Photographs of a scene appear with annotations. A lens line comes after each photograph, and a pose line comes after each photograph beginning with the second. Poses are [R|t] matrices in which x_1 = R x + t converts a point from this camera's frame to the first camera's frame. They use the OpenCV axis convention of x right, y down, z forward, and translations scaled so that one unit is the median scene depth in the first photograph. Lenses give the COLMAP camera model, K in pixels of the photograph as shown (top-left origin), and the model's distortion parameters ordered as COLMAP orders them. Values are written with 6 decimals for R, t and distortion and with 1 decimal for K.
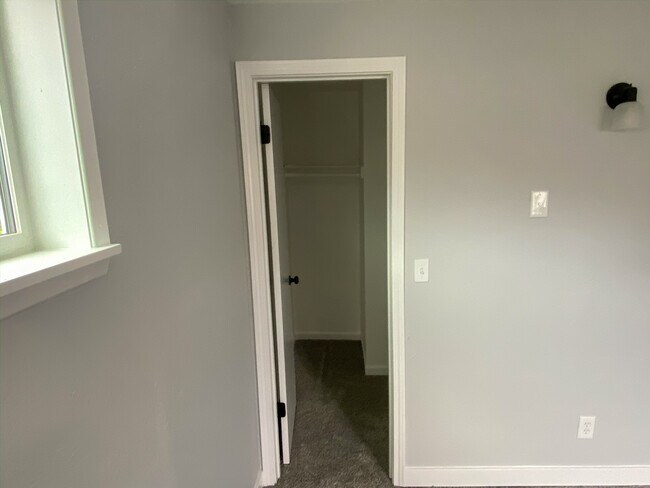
lens RADIAL K [[408.5, 0, 328.4], [0, 408.5, 244.3], [0, 0, 1]] dist [0.004907, -0.002021]
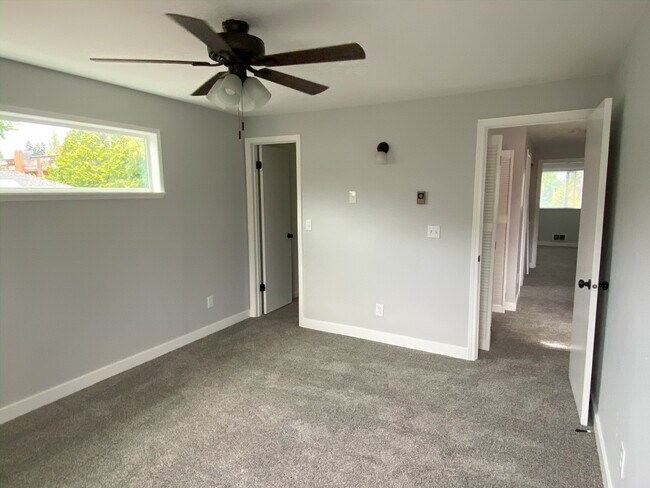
lens RADIAL K [[408.5, 0, 328.4], [0, 408.5, 244.3], [0, 0, 1]] dist [0.004907, -0.002021]
pose [[0.895421, 0.085401, -0.436953, 1.310152], [-0.103190, 0.994515, -0.017086, 0.195381], [0.433097, 0.060388, 0.899322, -0.969830]]
